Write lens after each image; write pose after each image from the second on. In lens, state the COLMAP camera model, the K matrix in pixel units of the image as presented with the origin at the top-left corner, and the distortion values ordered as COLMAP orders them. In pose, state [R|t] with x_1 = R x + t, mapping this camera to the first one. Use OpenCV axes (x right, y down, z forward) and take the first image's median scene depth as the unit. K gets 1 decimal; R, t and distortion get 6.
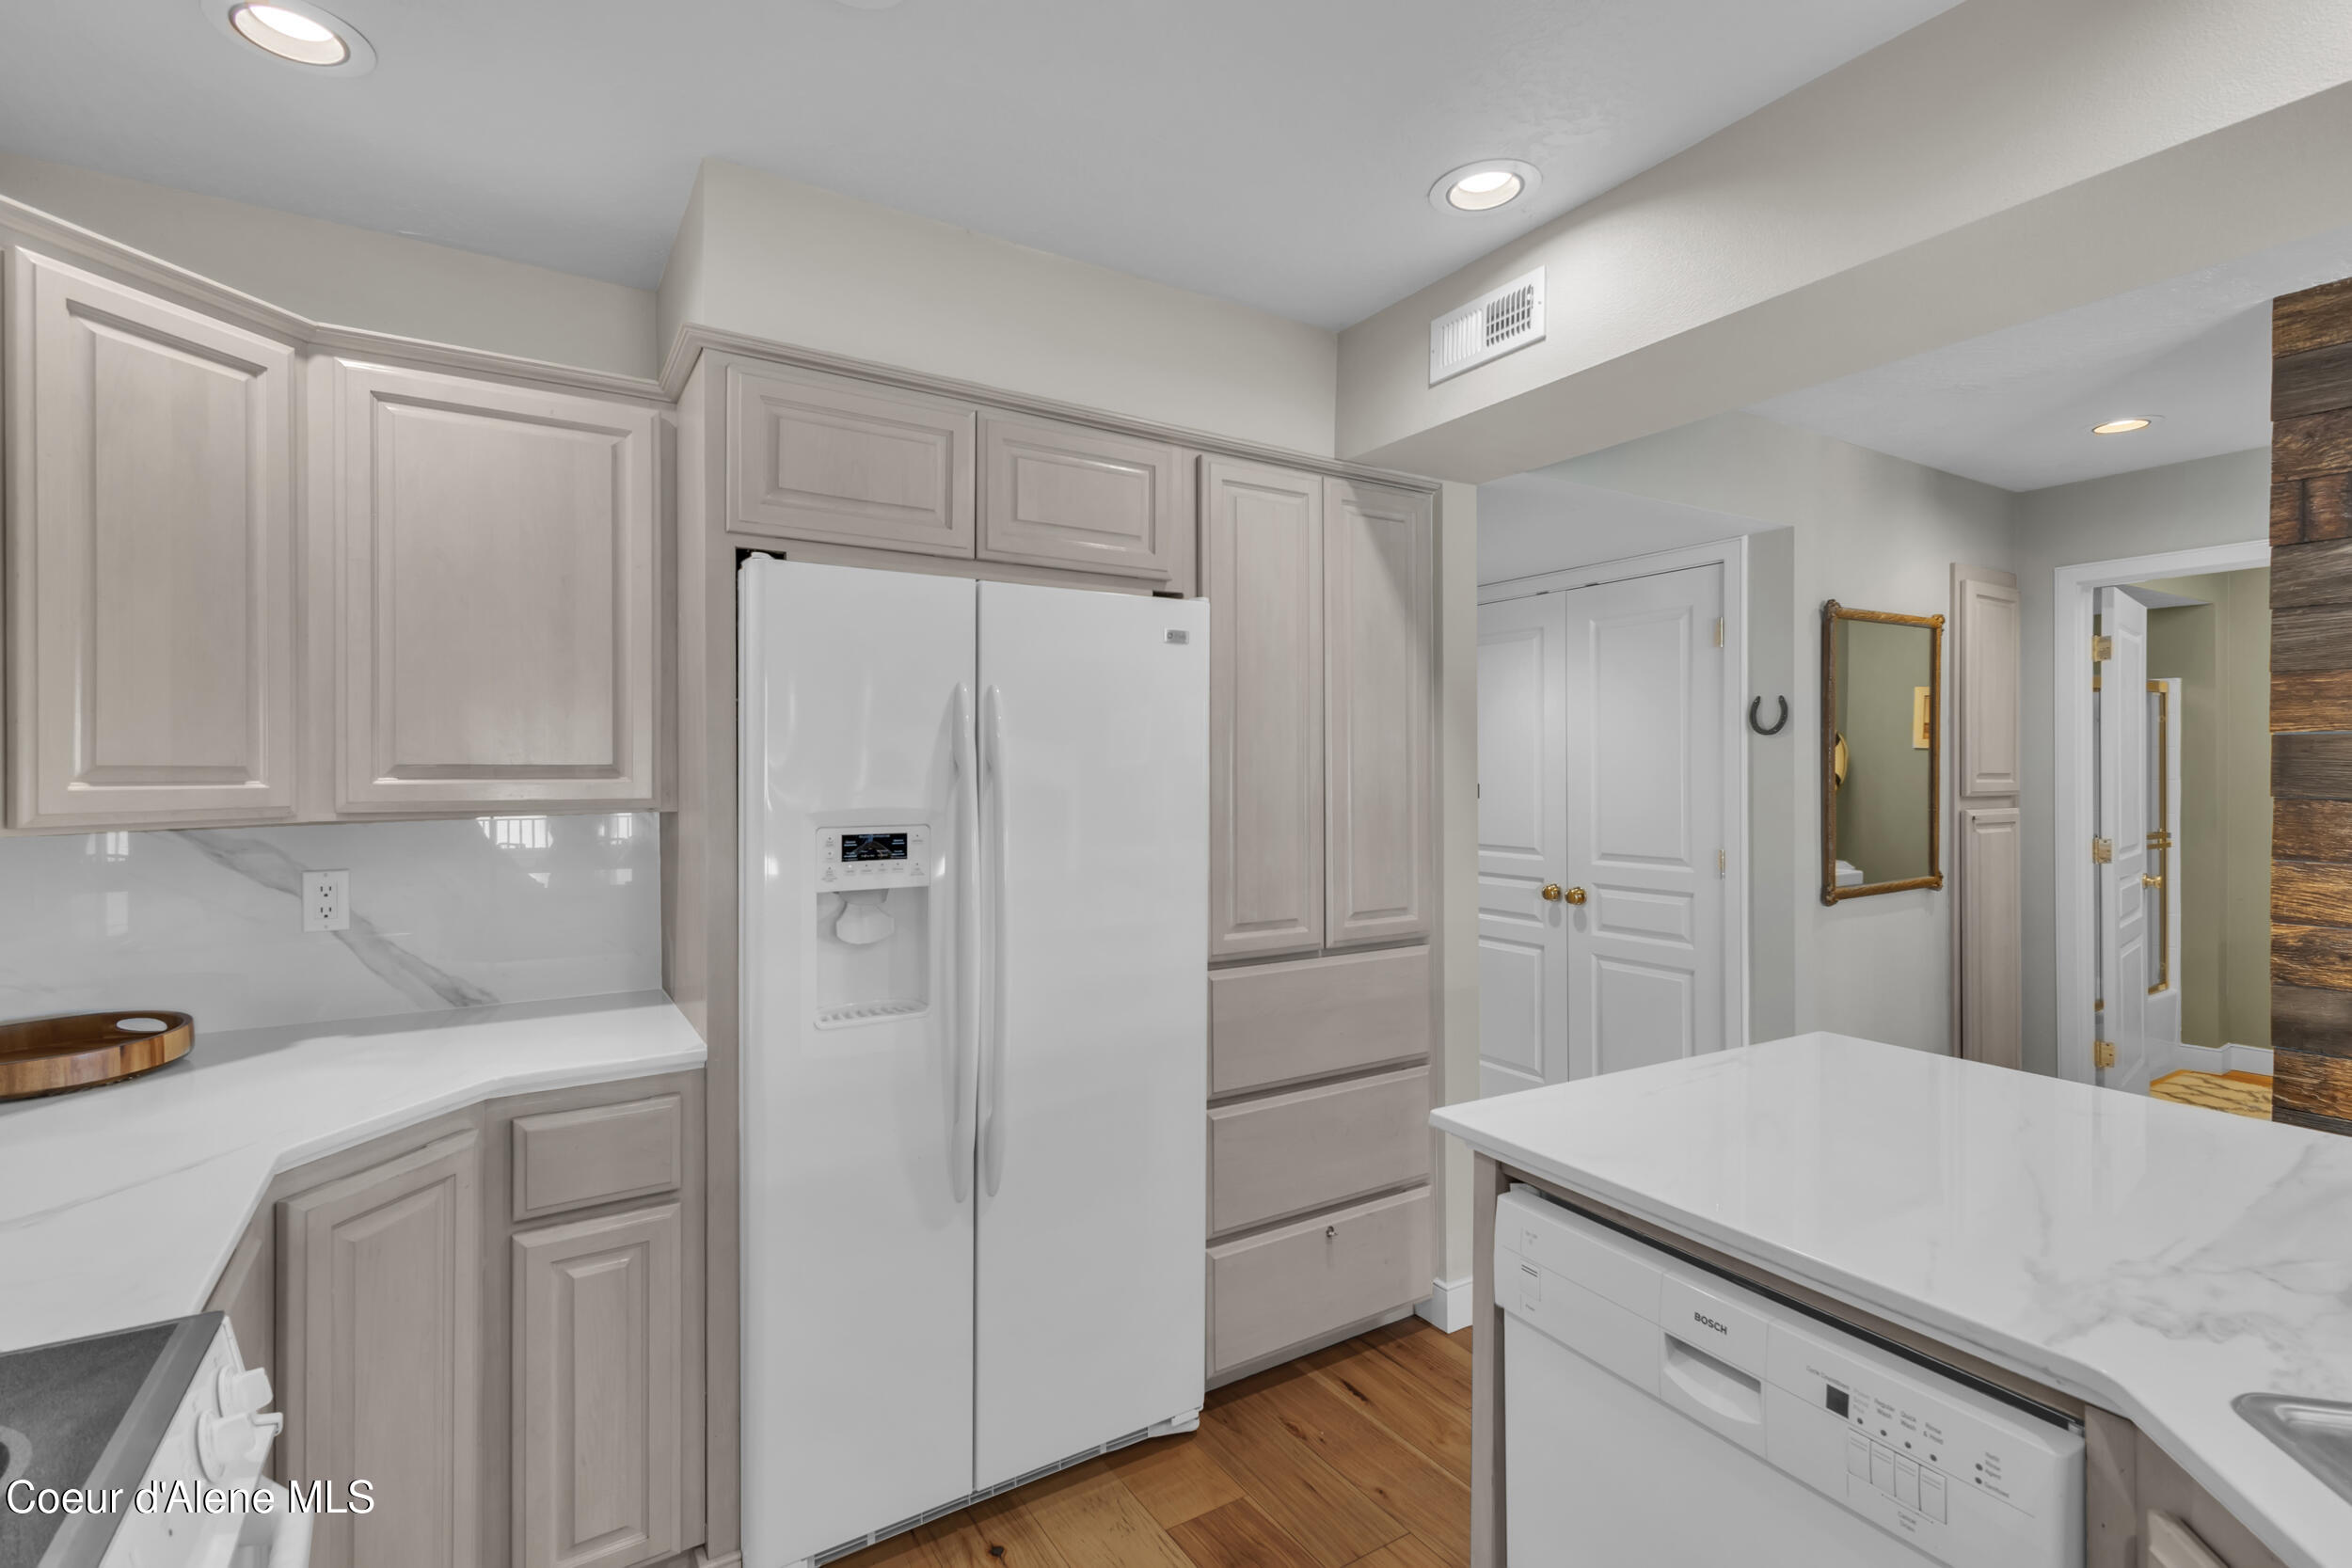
lens RADIAL K [[1087.1, 0, 1176.2], [0, 1087.1, 773.7], [0, 0, 1]] dist [0.010438, -0.002787]
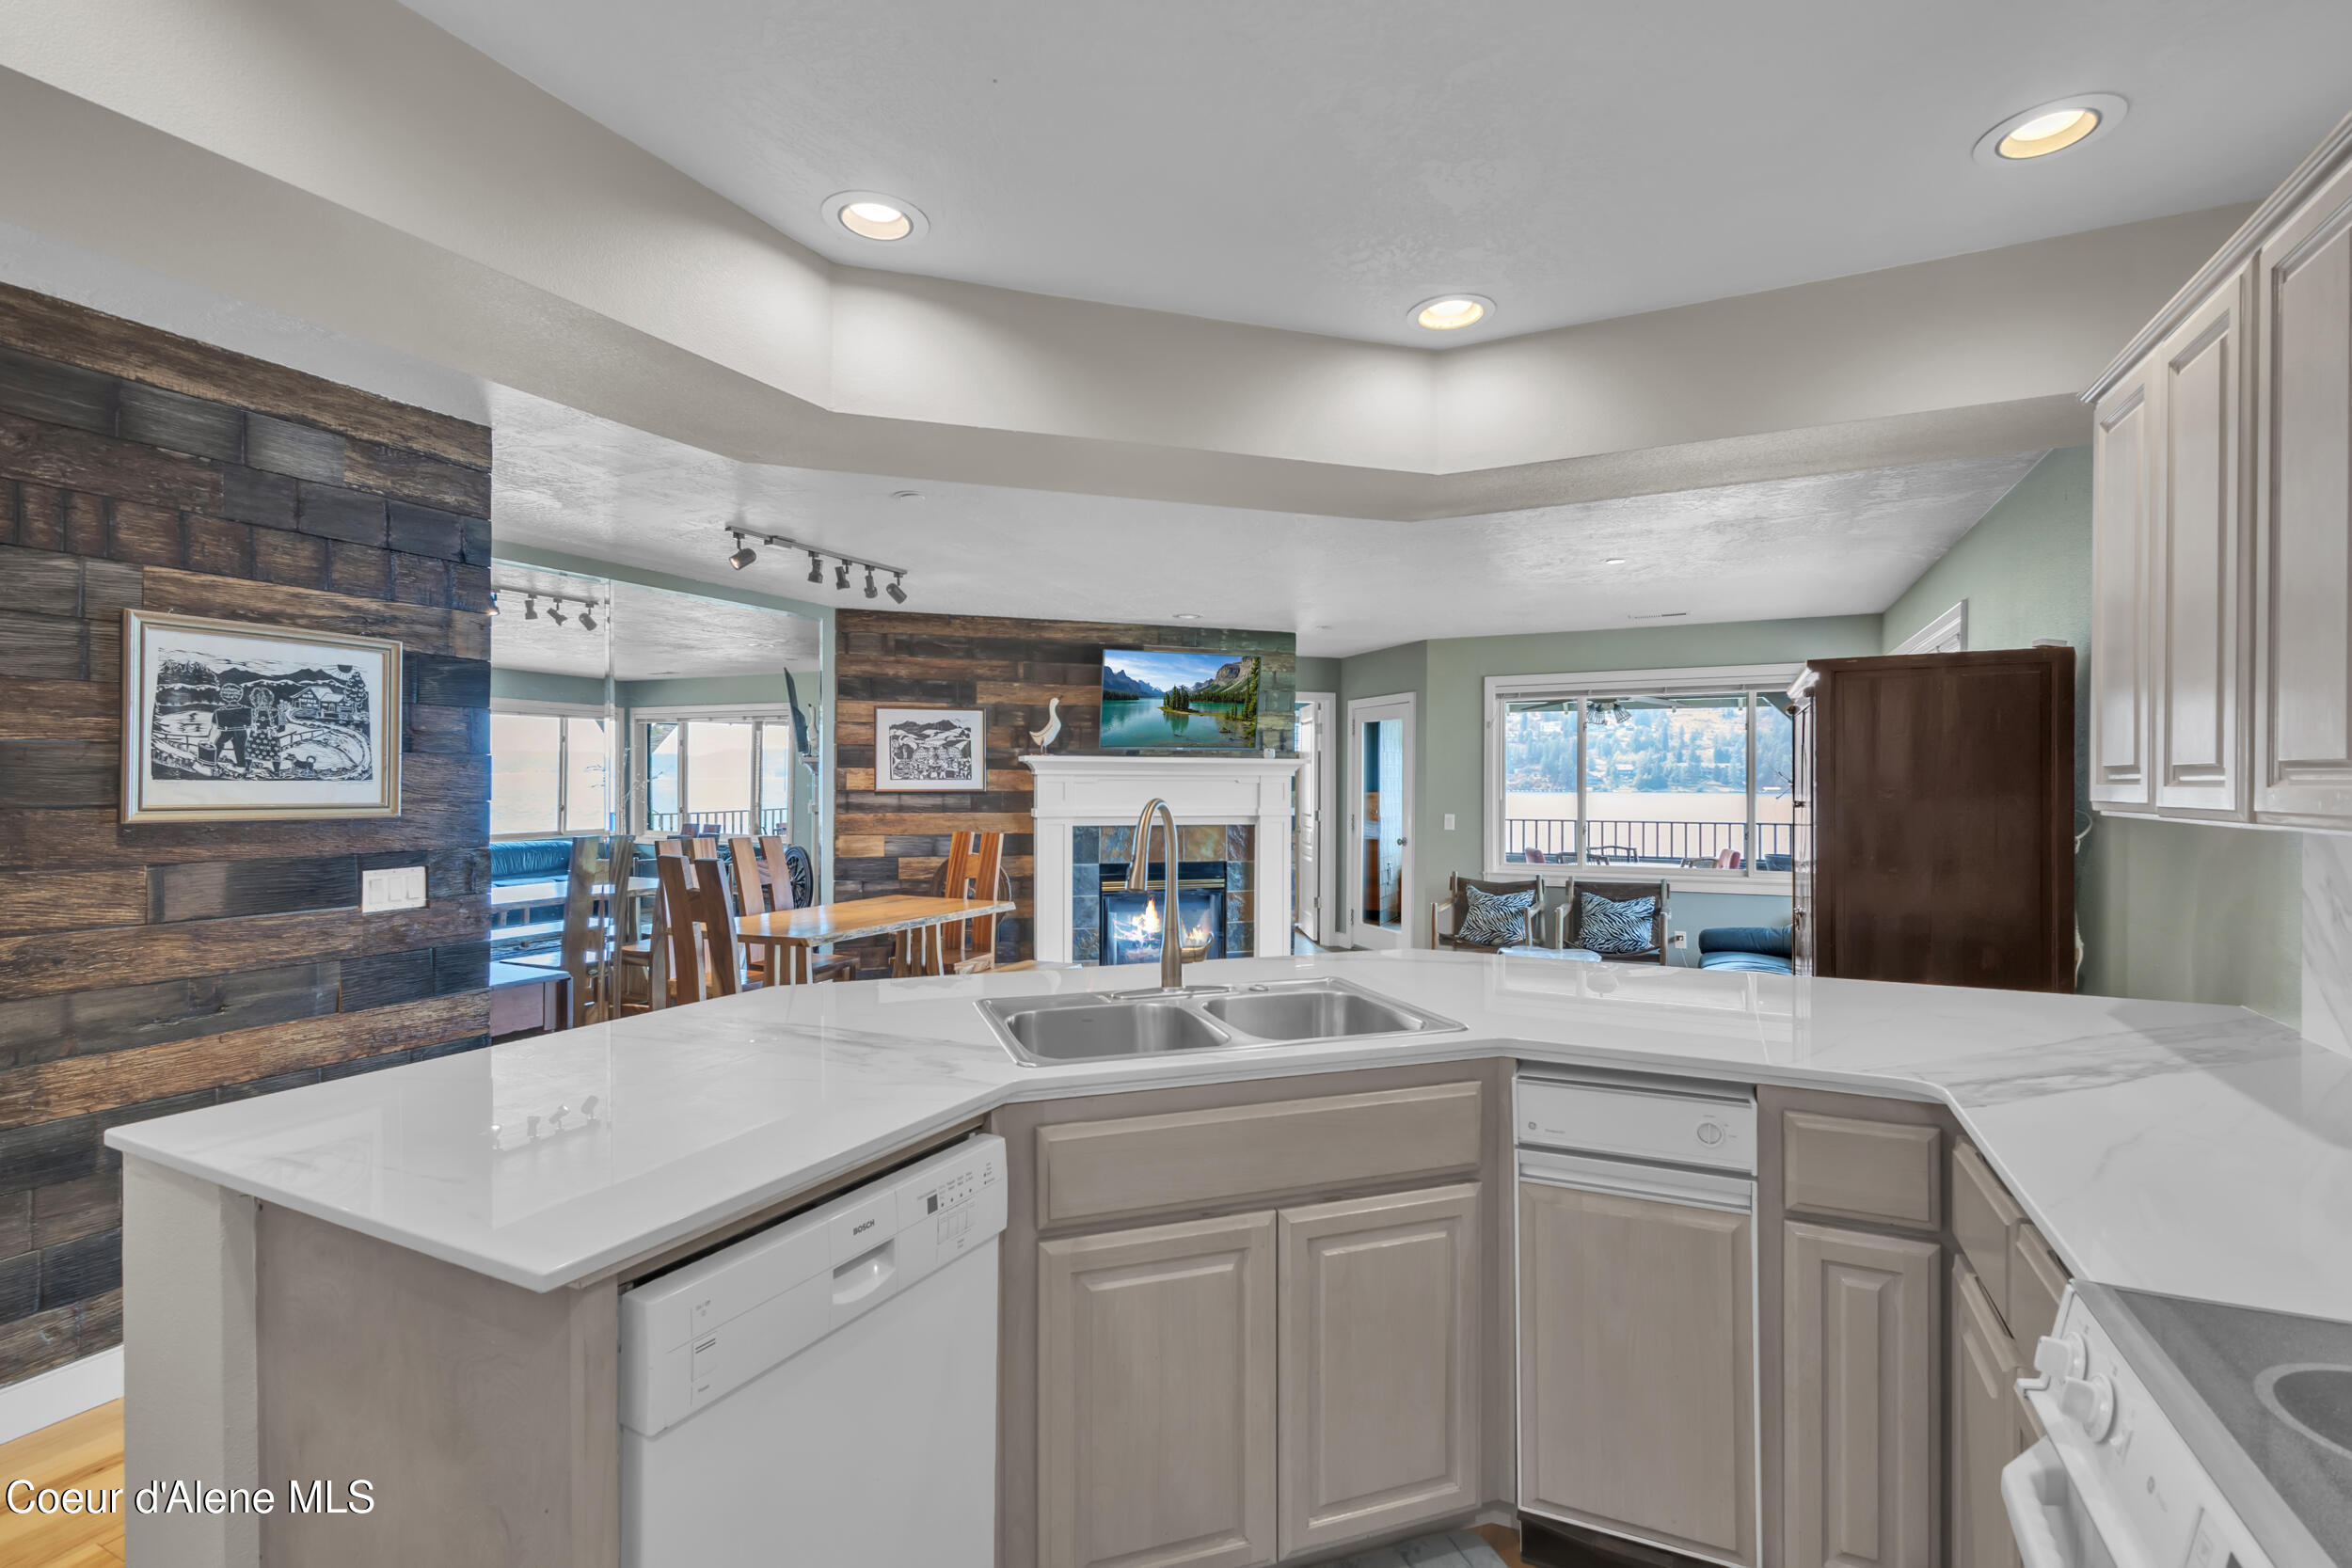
lens RADIAL K [[1087.1, 0, 1179.9], [0, 1087.1, 784.2], [0, 0, 1]] dist [0.010438, -0.002787]
pose [[-0.531382, -0.002819, 0.847128, -0.385579], [0.002323, 0.999986, 0.004785, -0.000327], [-0.847129, 0.004511, -0.531368, 0.704277]]
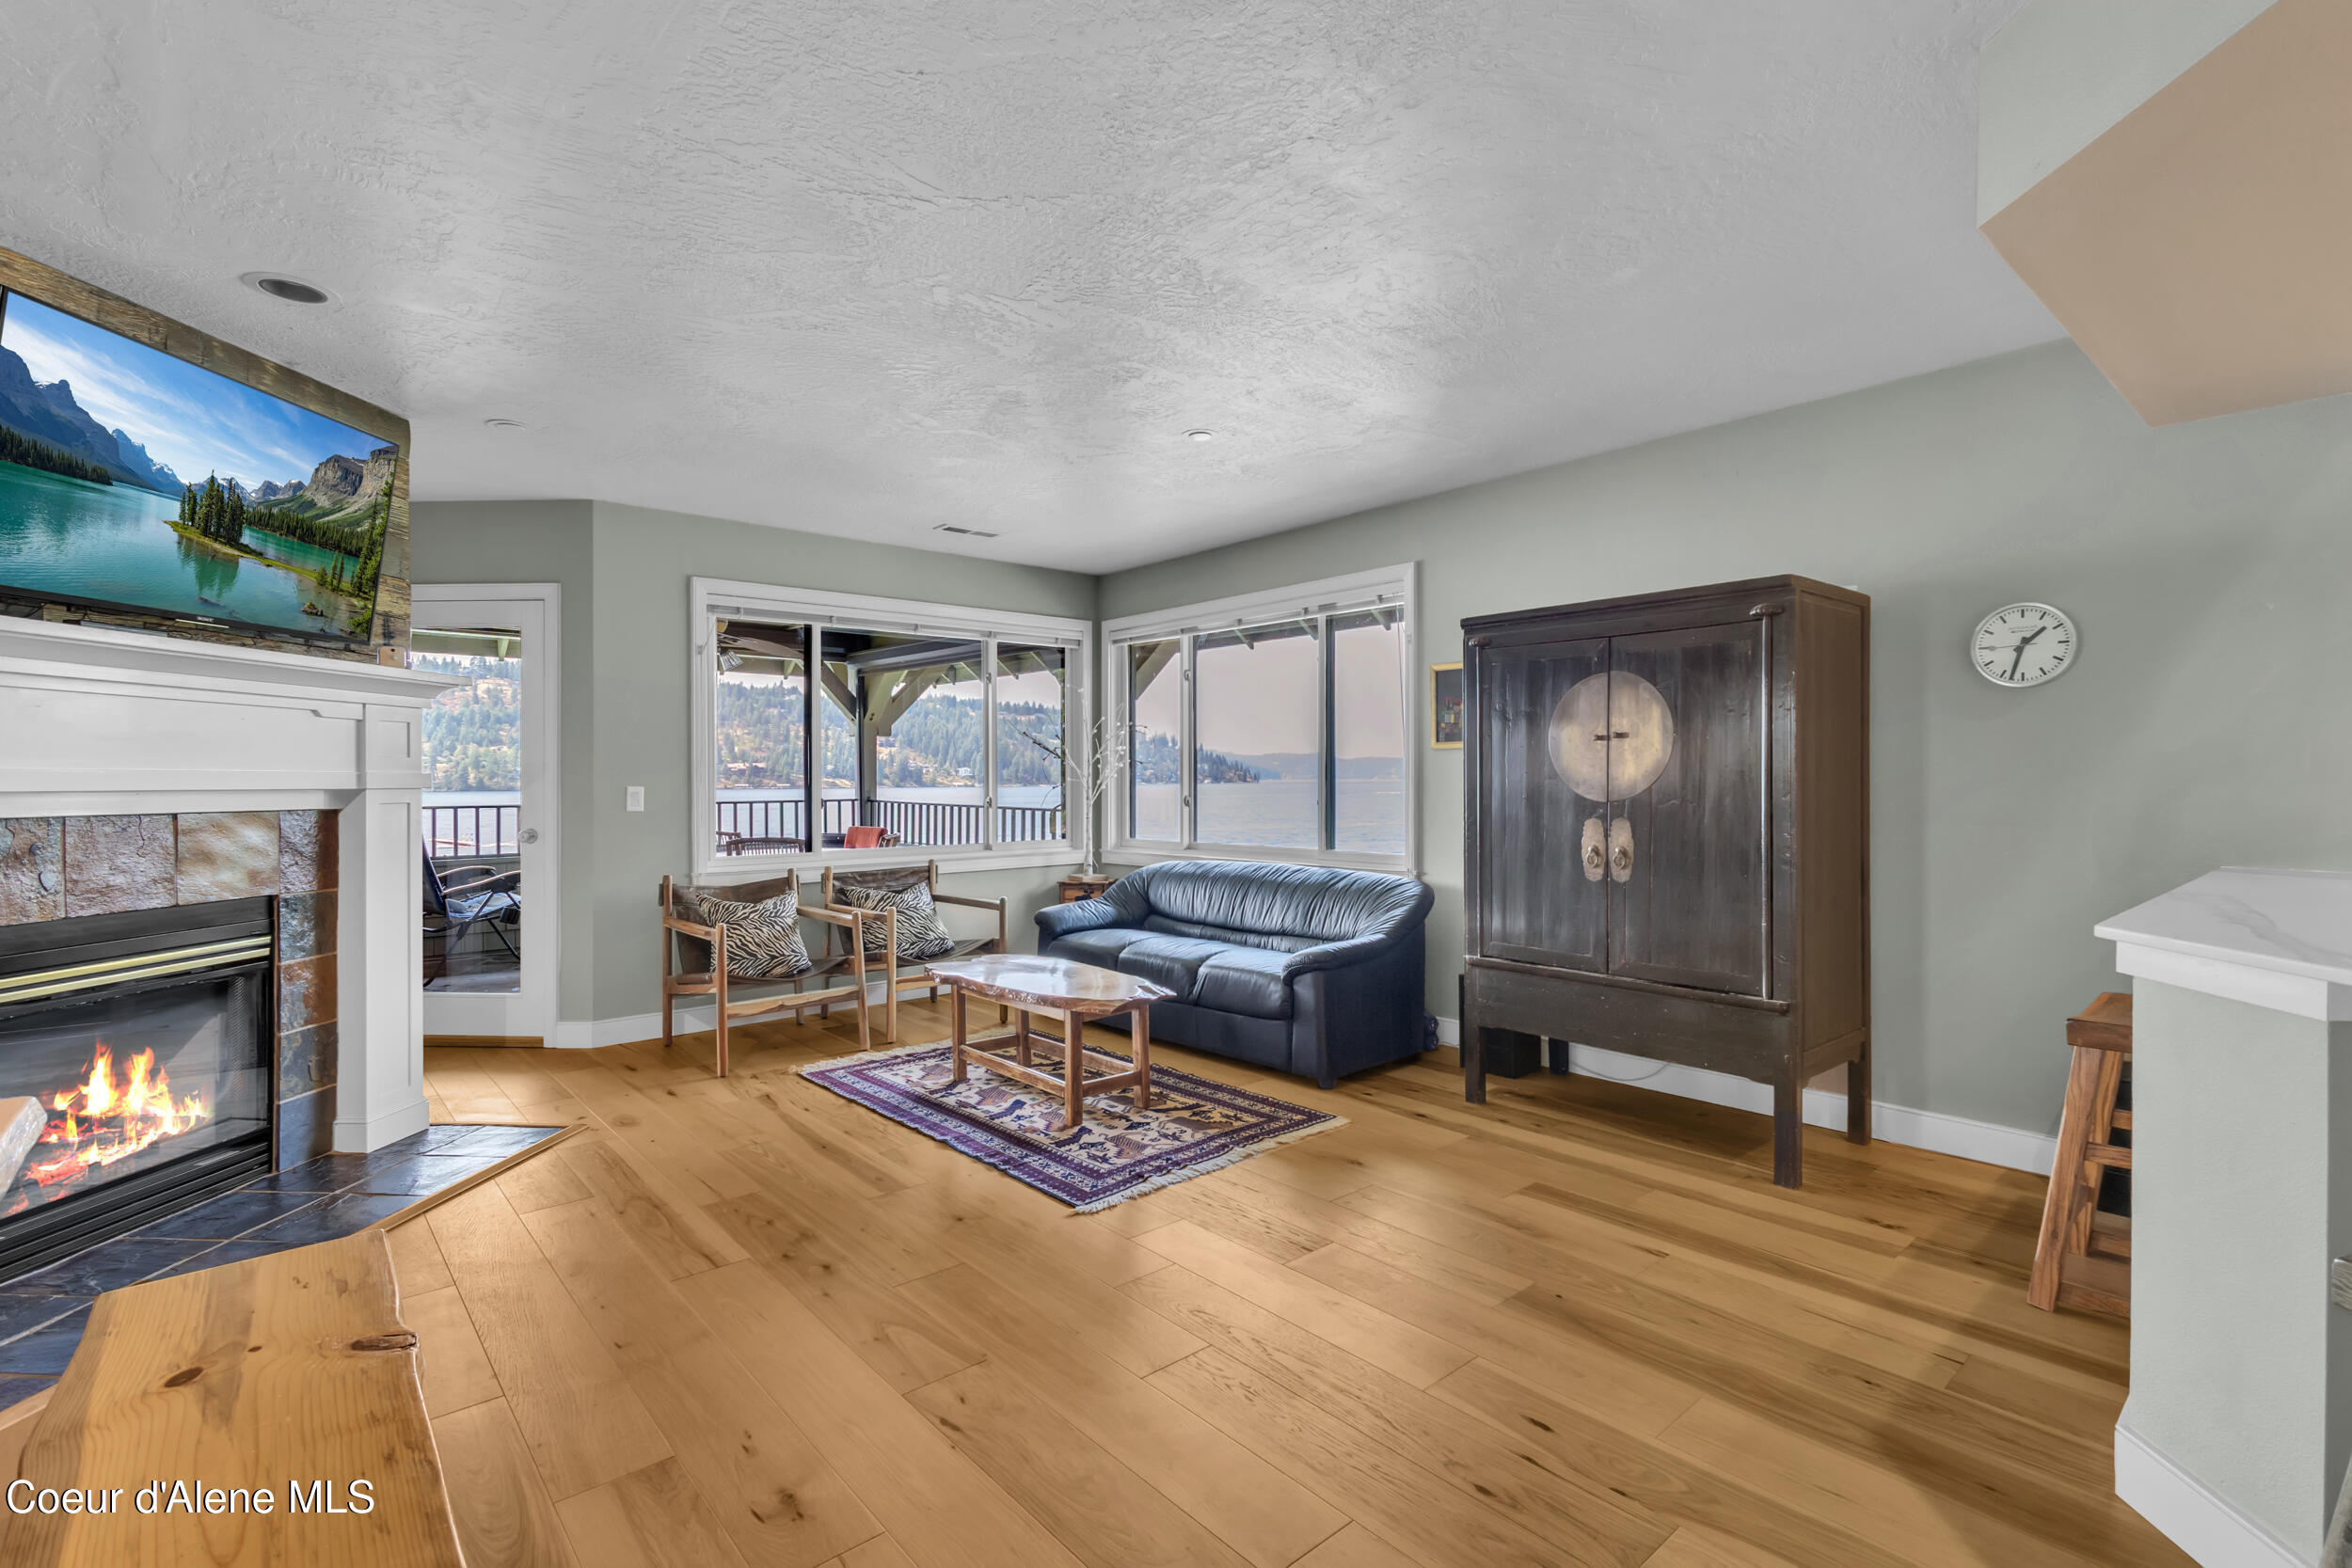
lens RADIAL K [[1087.1, 0, 1172.0], [0, 1087.1, 778.6], [0, 0, 1]] dist [0.010438, -0.002787]
pose [[-0.988475, 0.004225, -0.151325, 1.447985], [0.003305, 0.999975, 0.006330, 0.091283], [0.151348, 0.005757, -0.988464, 0.444583]]
